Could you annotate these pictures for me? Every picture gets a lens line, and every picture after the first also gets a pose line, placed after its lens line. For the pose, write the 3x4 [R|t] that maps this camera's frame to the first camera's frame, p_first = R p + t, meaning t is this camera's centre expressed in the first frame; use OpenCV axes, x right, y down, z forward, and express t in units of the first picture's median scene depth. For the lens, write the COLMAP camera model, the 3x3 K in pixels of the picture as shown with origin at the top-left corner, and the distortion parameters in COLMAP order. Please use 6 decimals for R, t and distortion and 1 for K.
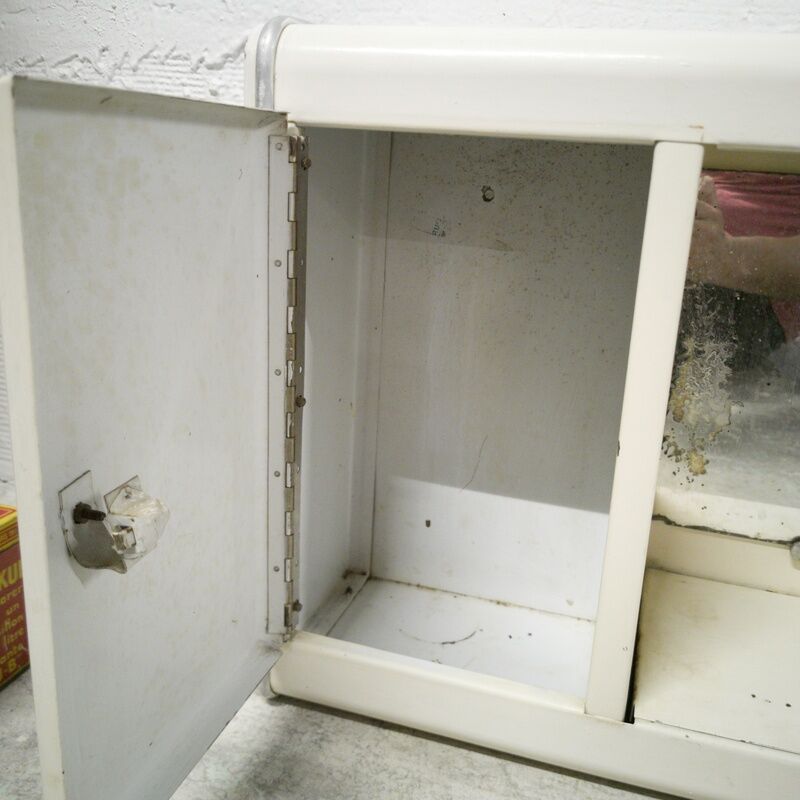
lens RADIAL K [[850.2, 0, 404.9], [0, 850.2, 385.8], [0, 0, 1]] dist [0.016257, 0.000000]
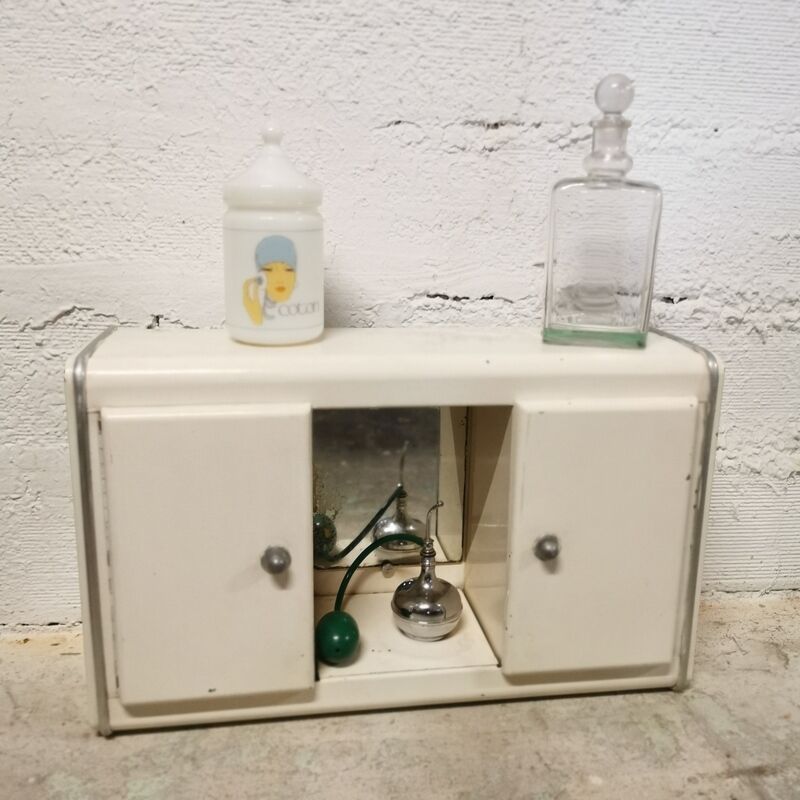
lens RADIAL K [[824.8, 0, 400.7], [0, 824.8, 393.6], [0, 0, 1]] dist [0.018178, 0.000000]
pose [[0.896143, -0.140685, 0.420875, -0.288769], [0.147996, 0.988868, 0.015430, -0.191137], [-0.418360, 0.048461, 0.906987, -0.619491]]
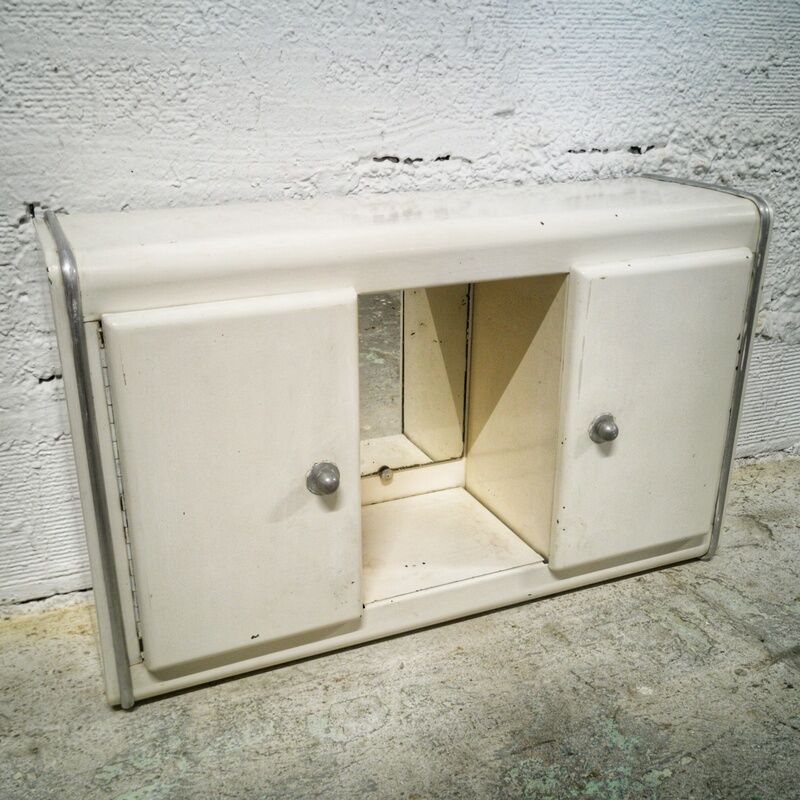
lens RADIAL K [[879.0, 0, 376.1], [0, 879.0, 416.5], [0, 0, 1]] dist [0.019761, 0.000000]
pose [[0.767343, -0.296488, 0.568577, -0.443955], [0.220954, 0.954640, 0.199605, -0.235624], [-0.601967, -0.027536, 0.798046, -0.309907]]
